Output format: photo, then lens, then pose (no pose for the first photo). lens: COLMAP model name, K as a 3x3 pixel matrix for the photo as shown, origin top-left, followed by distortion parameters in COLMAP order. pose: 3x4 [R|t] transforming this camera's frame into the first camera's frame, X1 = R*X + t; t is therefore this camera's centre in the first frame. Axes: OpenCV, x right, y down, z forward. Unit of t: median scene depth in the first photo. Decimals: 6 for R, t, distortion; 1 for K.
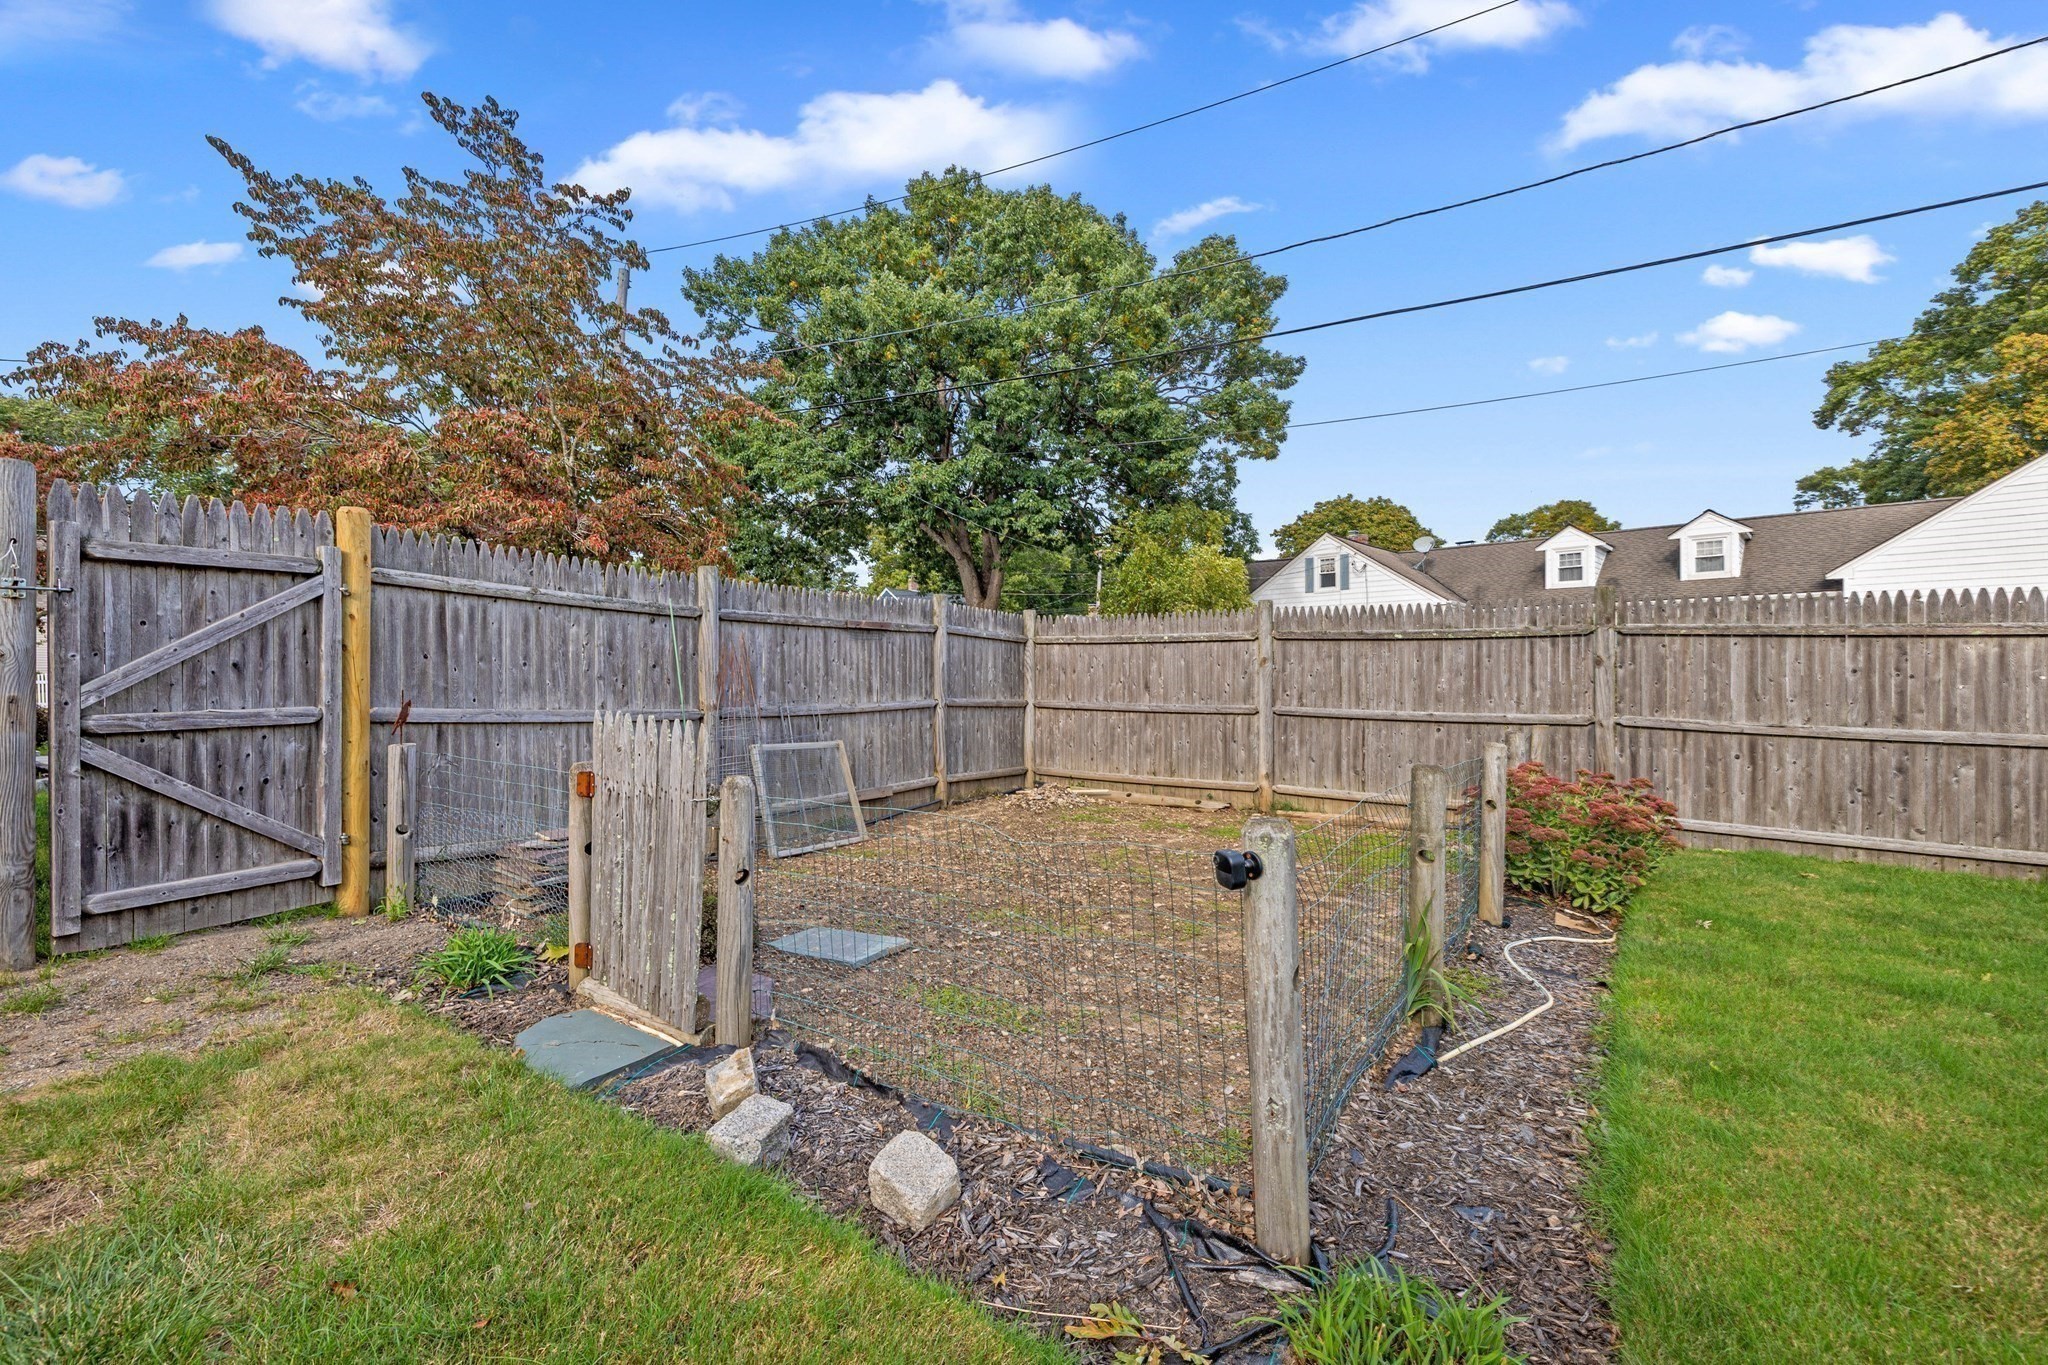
lens RADIAL K [[868.6, 0, 1017.5], [0, 868.6, 675.3], [0, 0, 1]] dist [0.003823, -0.000645]
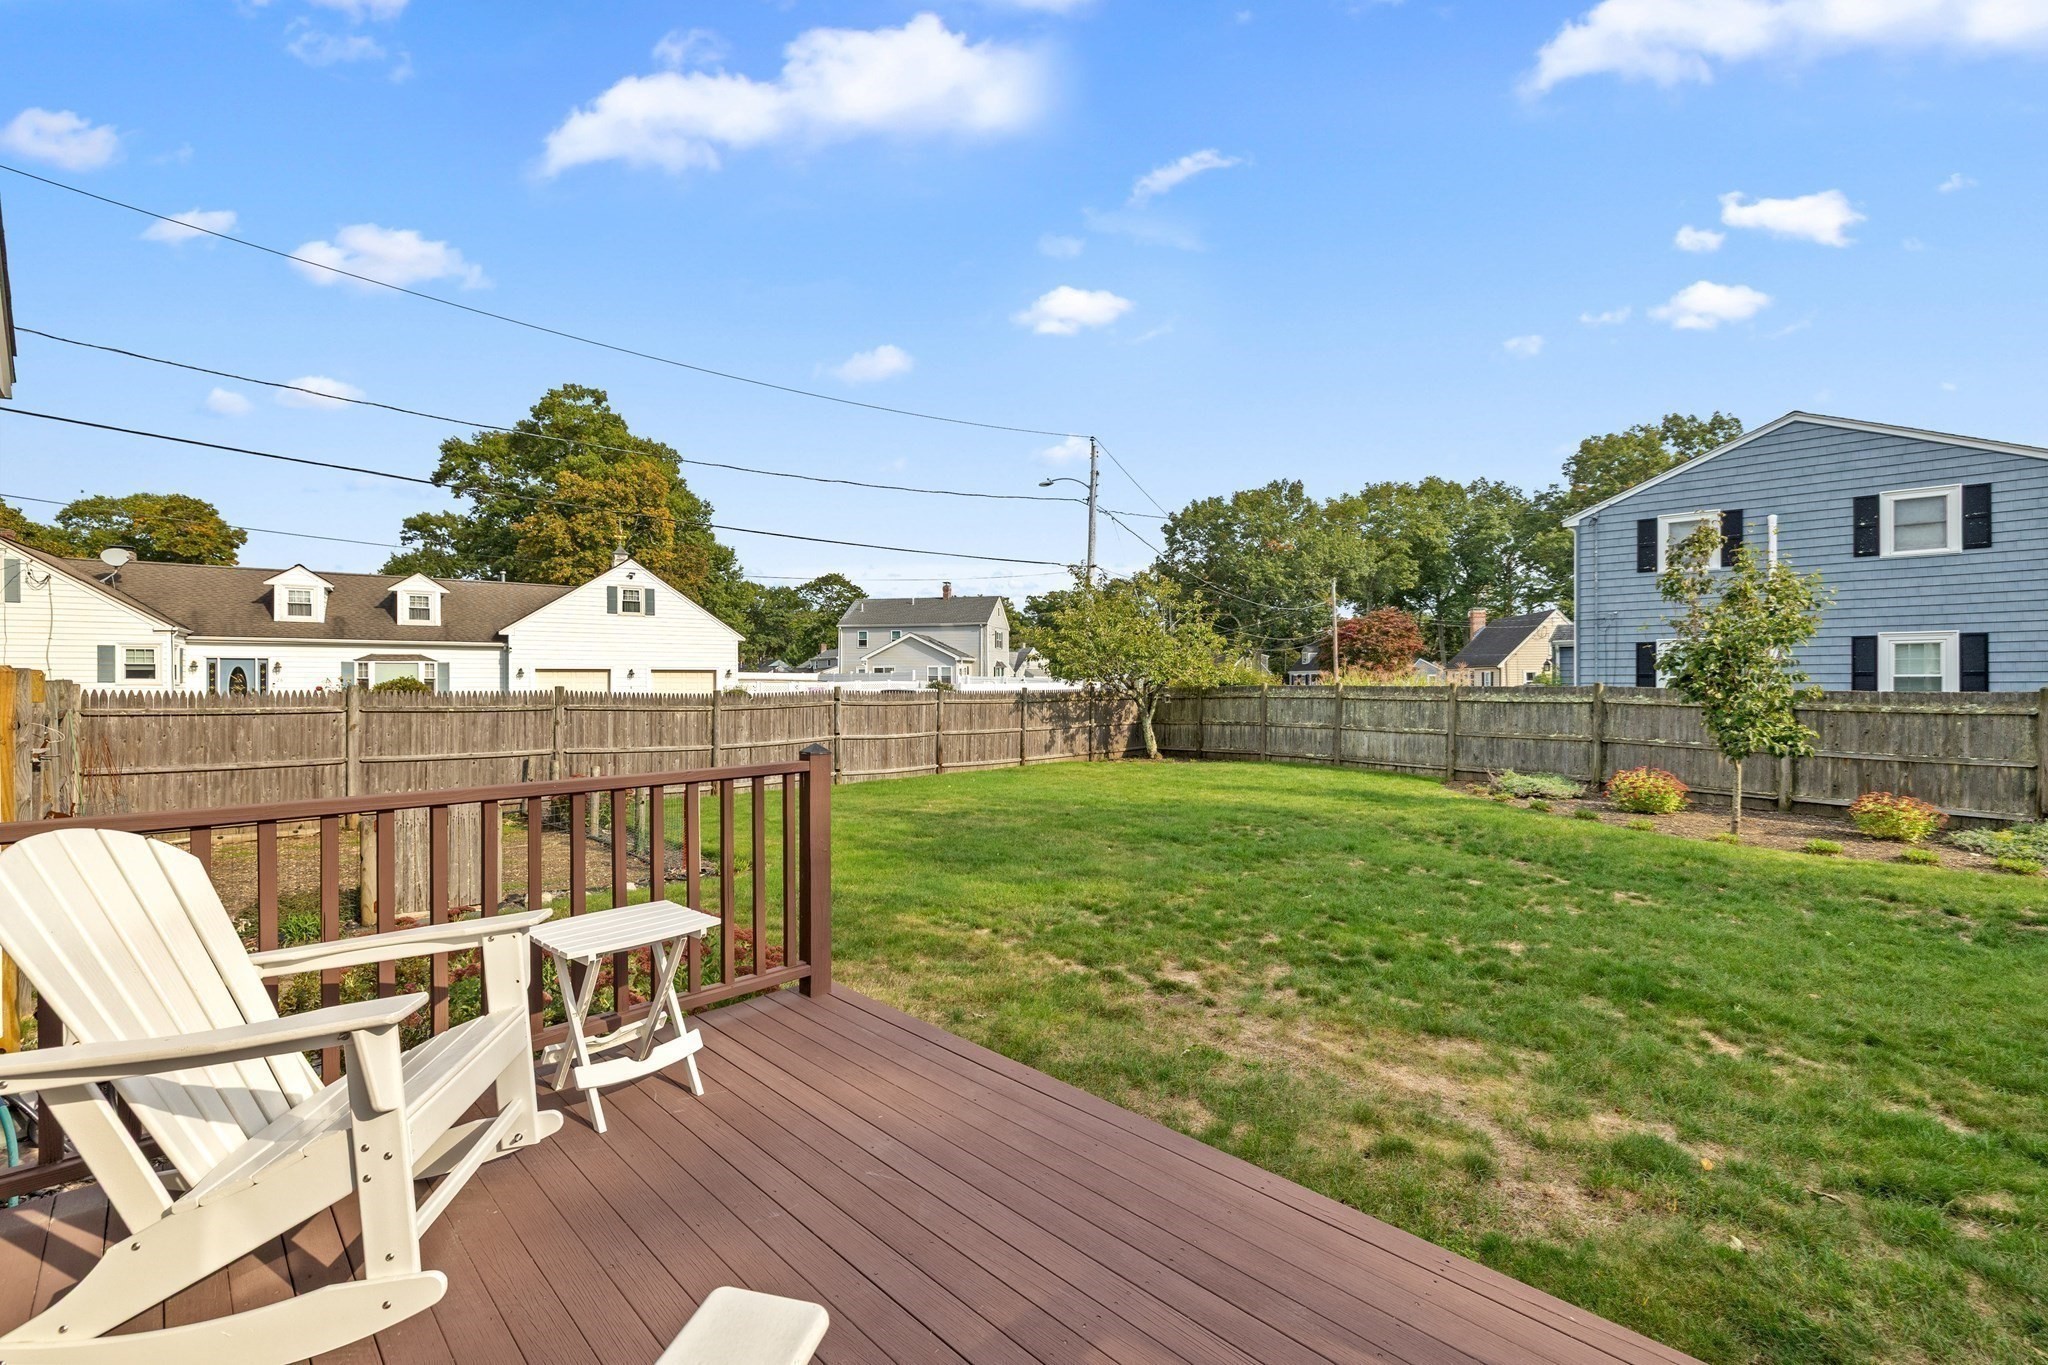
lens RADIAL K [[868.6, 0, 1015.6], [0, 868.6, 684.8], [0, 0, 1]] dist [0.003823, -0.000645]
pose [[0.206261, 0.001223, 0.978496, -0.846849], [-0.002384, 0.999997, -0.000747, -0.081047], [-0.978494, -0.002179, 0.206263, -0.358575]]
